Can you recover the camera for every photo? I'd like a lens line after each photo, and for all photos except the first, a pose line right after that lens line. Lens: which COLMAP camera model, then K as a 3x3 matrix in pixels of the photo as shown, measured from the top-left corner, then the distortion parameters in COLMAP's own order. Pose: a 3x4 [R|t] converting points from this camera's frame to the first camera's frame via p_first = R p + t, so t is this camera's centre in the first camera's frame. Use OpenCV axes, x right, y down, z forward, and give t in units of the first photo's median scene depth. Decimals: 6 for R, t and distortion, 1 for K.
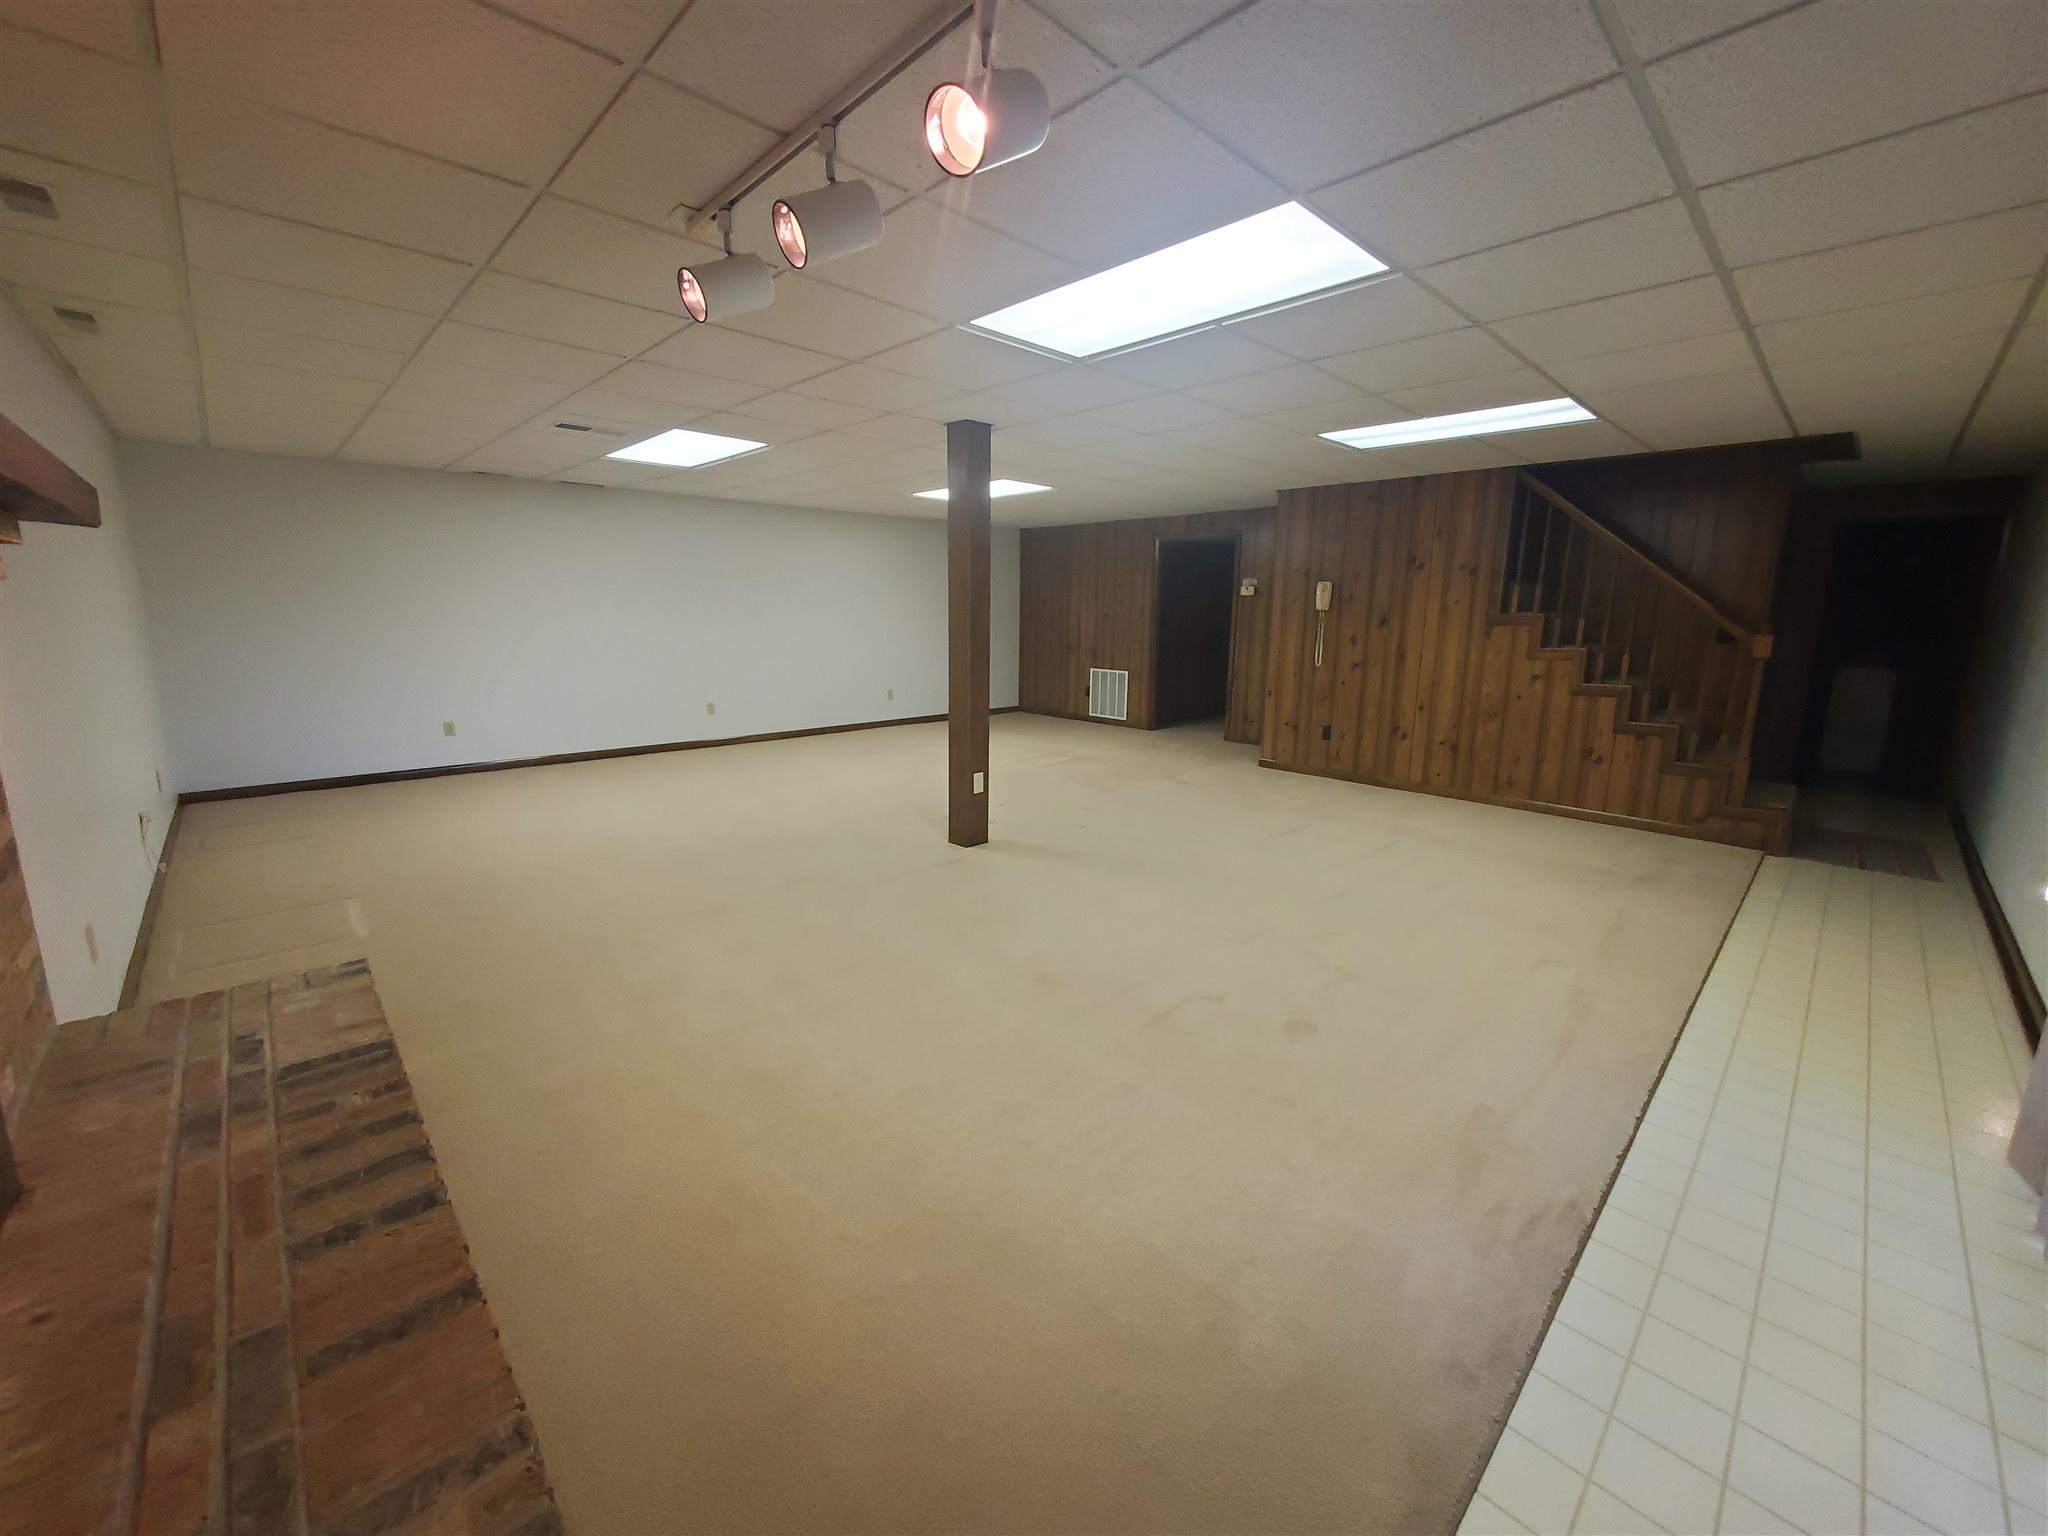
lens RADIAL K [[806.7, 0, 1025.6], [0, 806.7, 754.6], [0, 0, 1]] dist [0.003884, -0.000709]
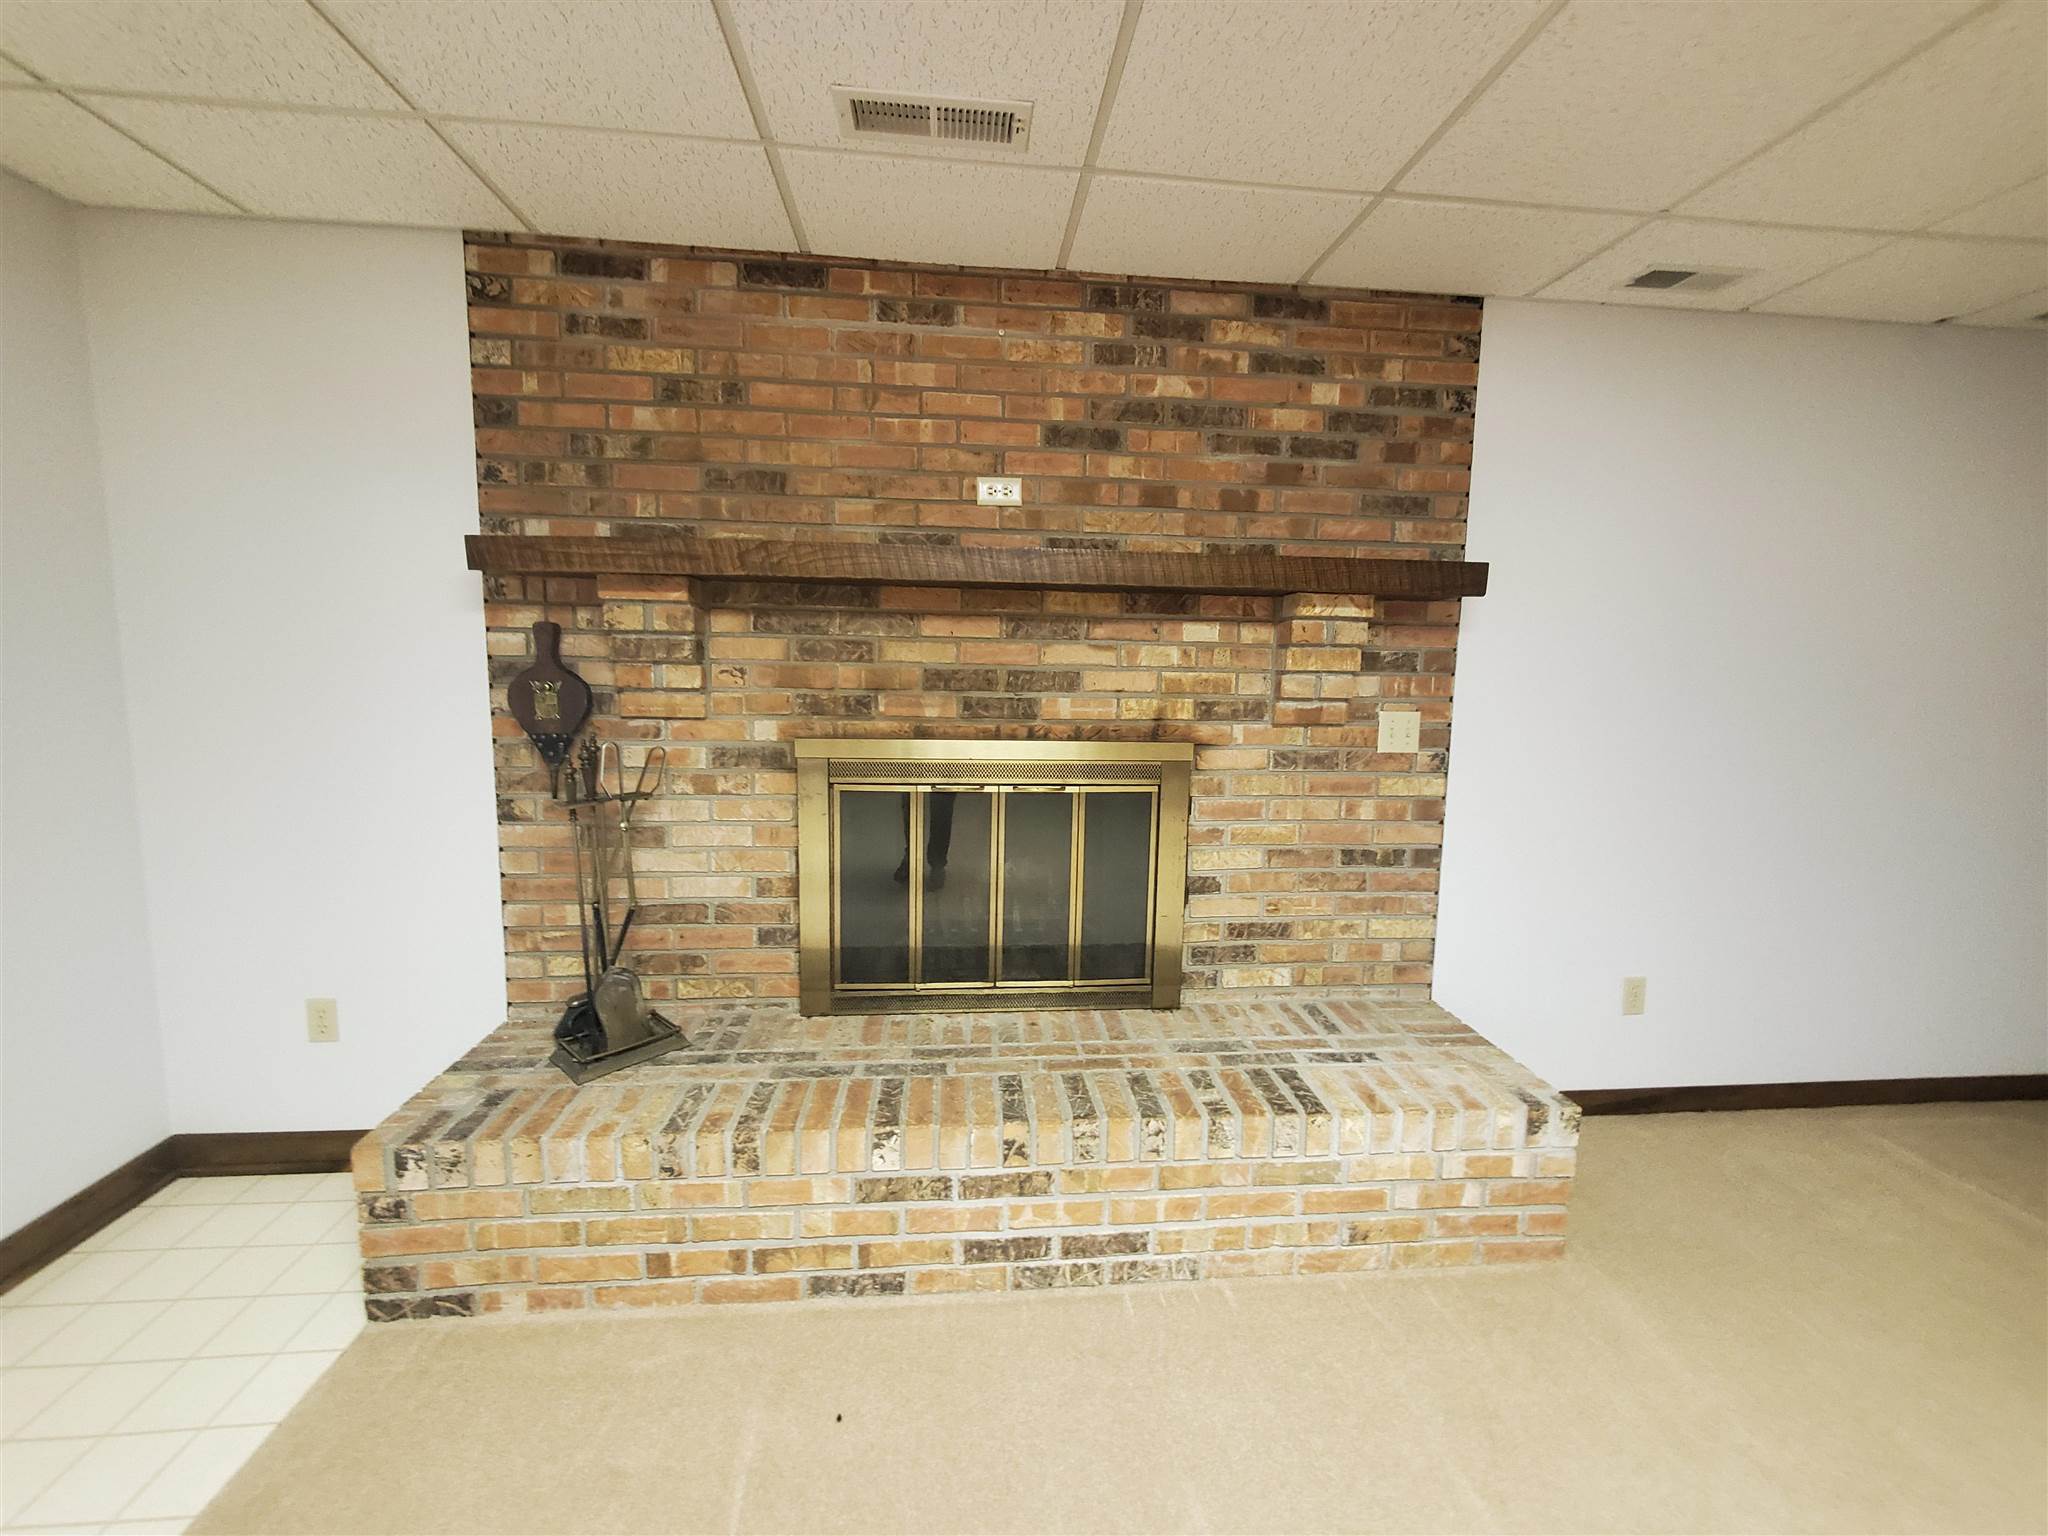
lens RADIAL K [[806.7, 0, 1025.6], [0, 806.7, 754.6], [0, 0, 1]] dist [0.003884, -0.000709]
pose [[-0.622967, 0.064436, -0.779590, 0.160897], [-0.172181, 0.960865, 0.217008, -0.220865], [0.763063, 0.269420, -0.587493, 1.341416]]
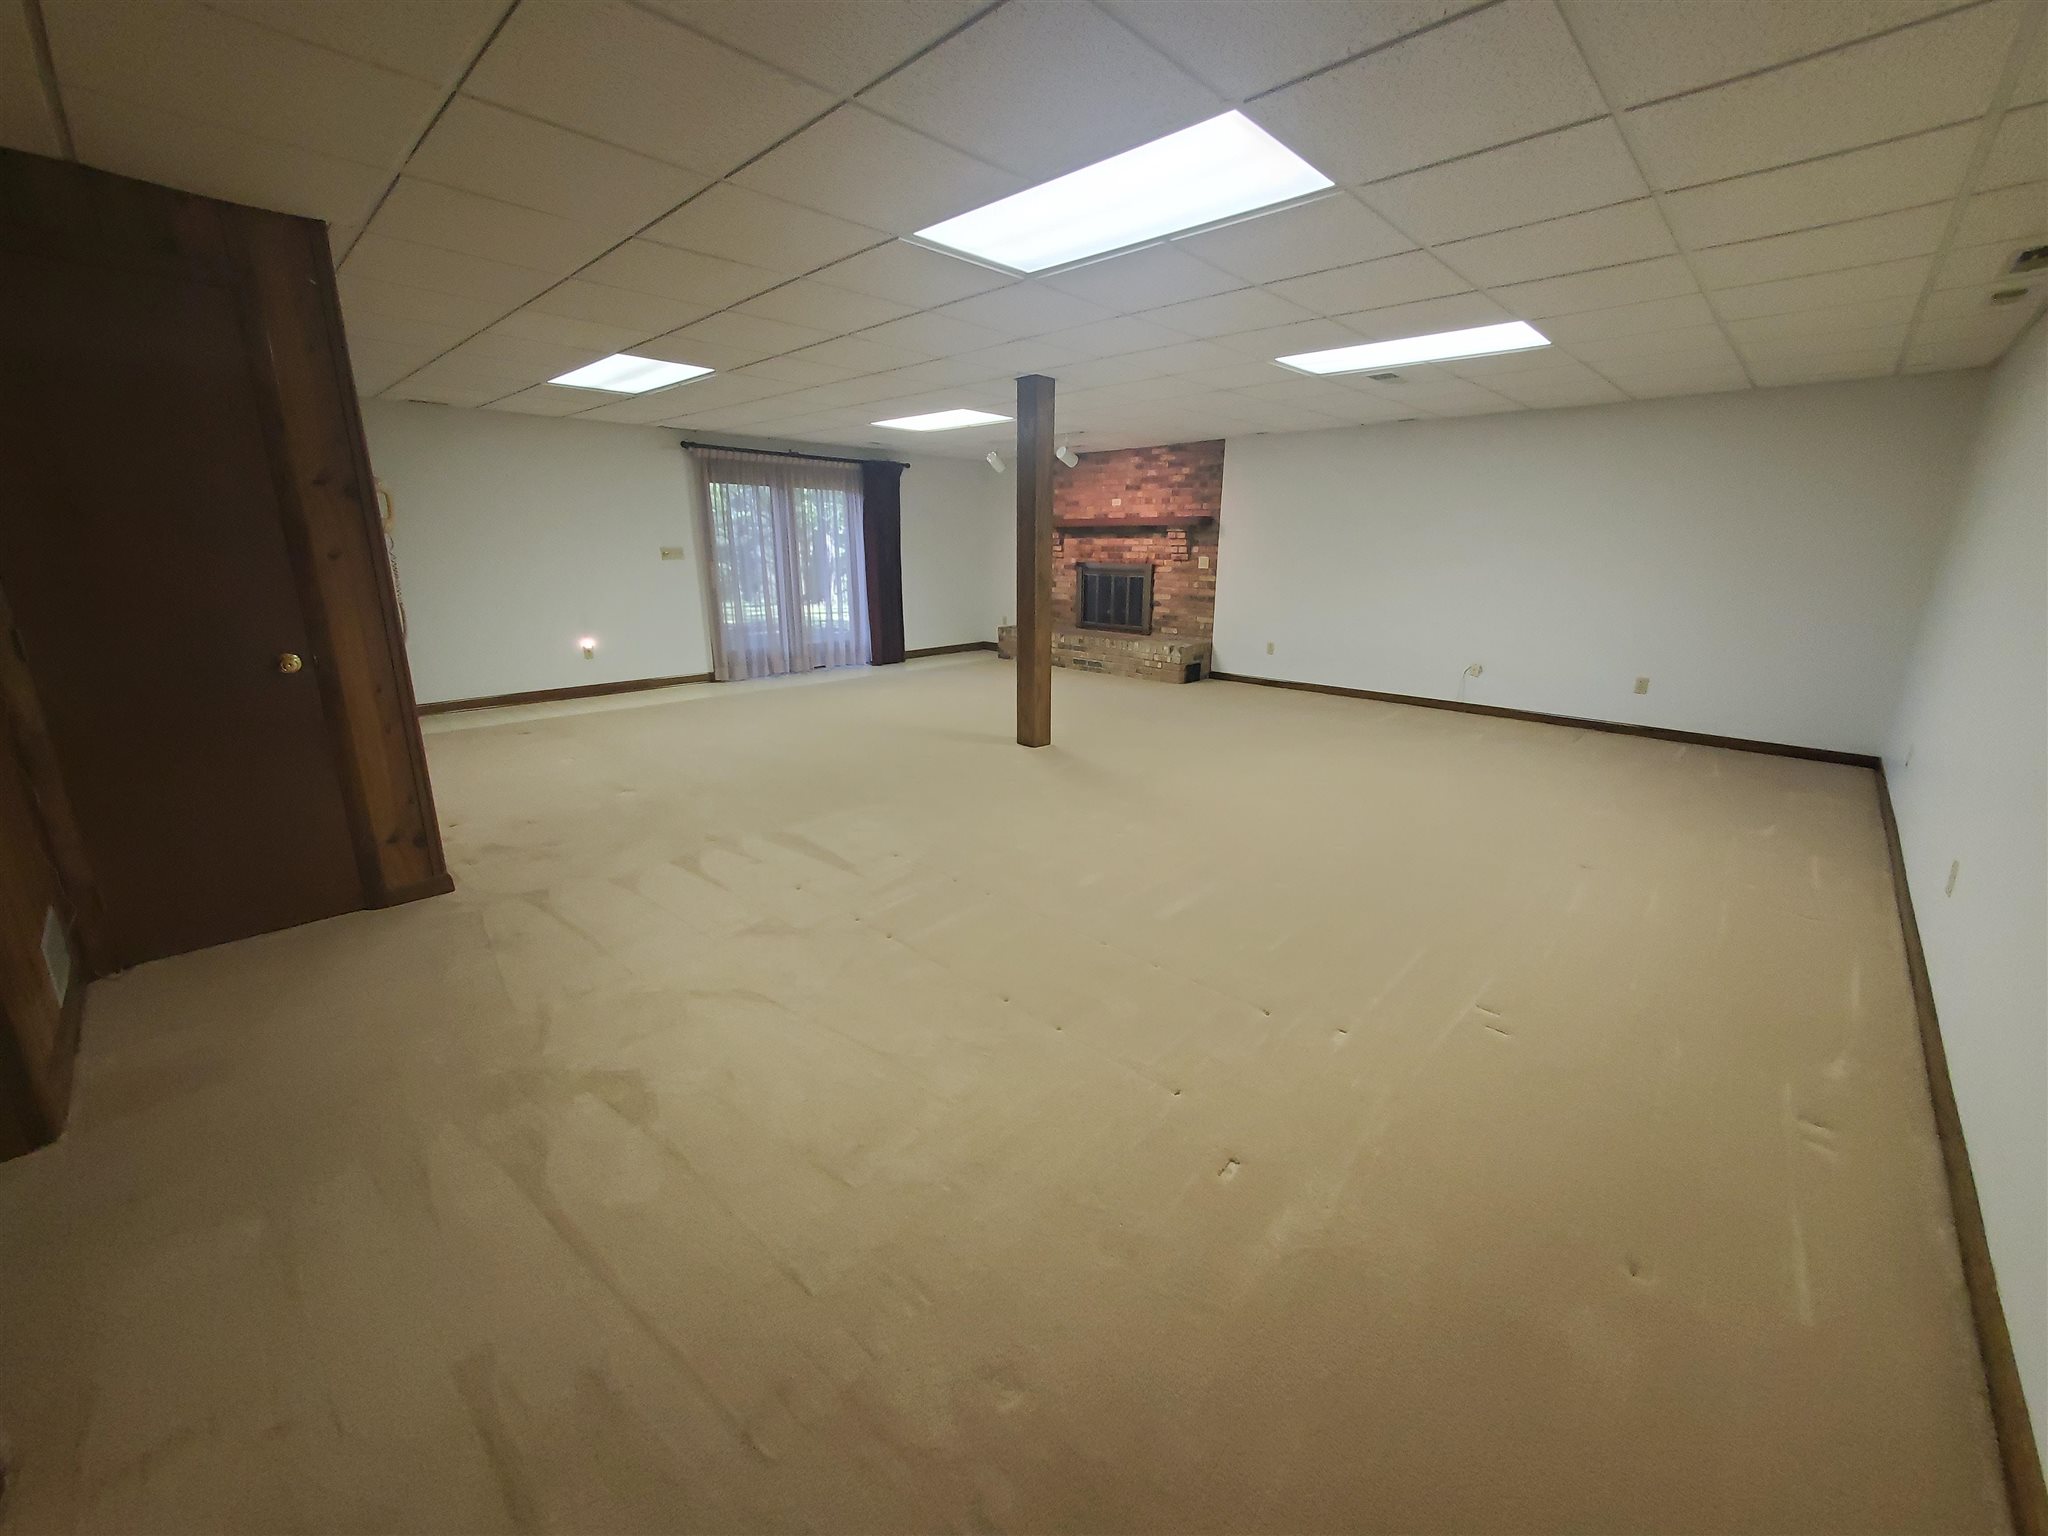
lens RADIAL K [[806.7, 0, 1025.6], [0, 806.7, 754.6], [0, 0, 1]] dist [0.003884, -0.000709]
pose [[-0.999226, -0.005311, -0.038989, -0.026565], [-0.021660, 0.901462, 0.432315, -1.103947], [0.032852, 0.432825, -0.900879, 5.837736]]
